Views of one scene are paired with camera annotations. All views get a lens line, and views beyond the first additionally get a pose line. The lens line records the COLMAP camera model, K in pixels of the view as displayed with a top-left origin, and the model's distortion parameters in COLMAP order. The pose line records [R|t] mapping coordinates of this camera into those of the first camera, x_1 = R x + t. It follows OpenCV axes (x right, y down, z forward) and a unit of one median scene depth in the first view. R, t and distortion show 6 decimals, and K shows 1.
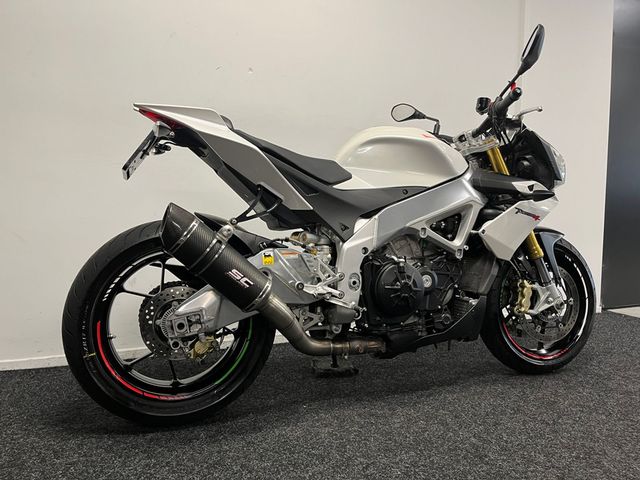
lens RADIAL K [[485.4, 0, 323.4], [0, 485.4, 237.8], [0, 0, 1]] dist [0.091153, -0.144280]
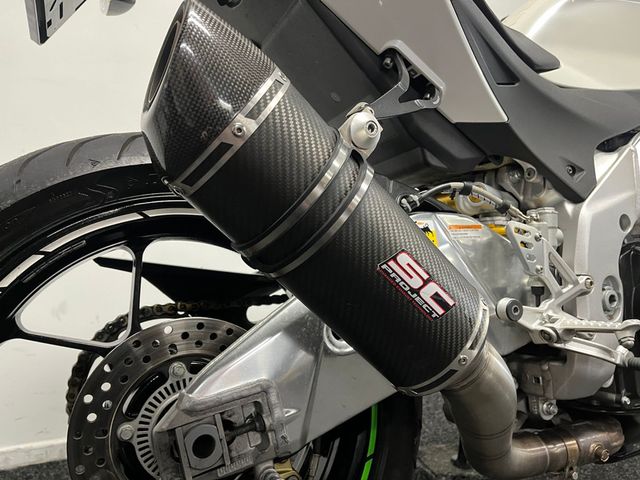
lens RADIAL K [[491.9, 0, 320.0], [0, 491.9, 240.0], [0, 0, 1]] dist [0.025341, -0.001005]
pose [[0.995319, -0.008753, 0.096246, -0.218462], [0.013166, 0.998886, -0.045316, 0.058095], [-0.095742, 0.046371, 0.994326, 0.598301]]
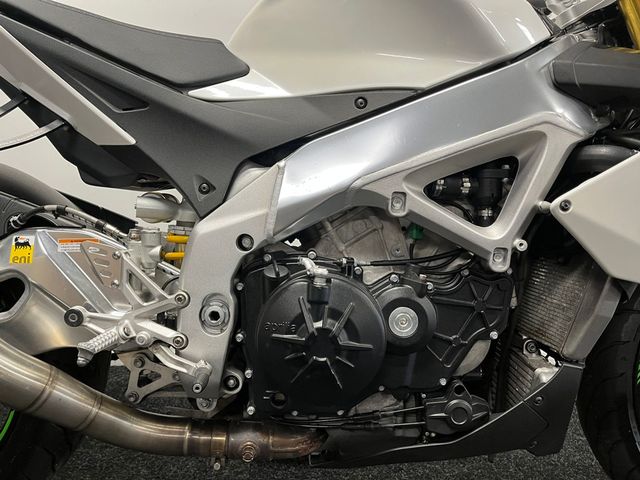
lens RADIAL K [[485.4, 0, 323.4], [0, 485.4, 237.8], [0, 0, 1]] dist [0.091153, -0.144280]
pose [[0.942025, 0.054476, -0.331090, 0.292551], [-0.027553, 0.995959, 0.085477, -0.015729], [0.334409, -0.071399, 0.939720, 0.621412]]
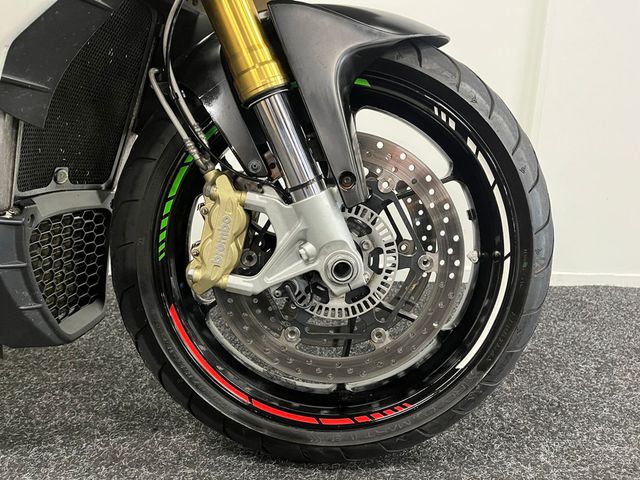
lens RADIAL K [[485.4, 0, 323.4], [0, 485.4, 237.8], [0, 0, 1]] dist [0.091153, -0.144280]
pose [[0.952538, 0.090190, -0.290753, 0.669079], [-0.046151, 0.986848, 0.154922, 0.090278], [0.300901, -0.134150, 0.944173, 0.885523]]
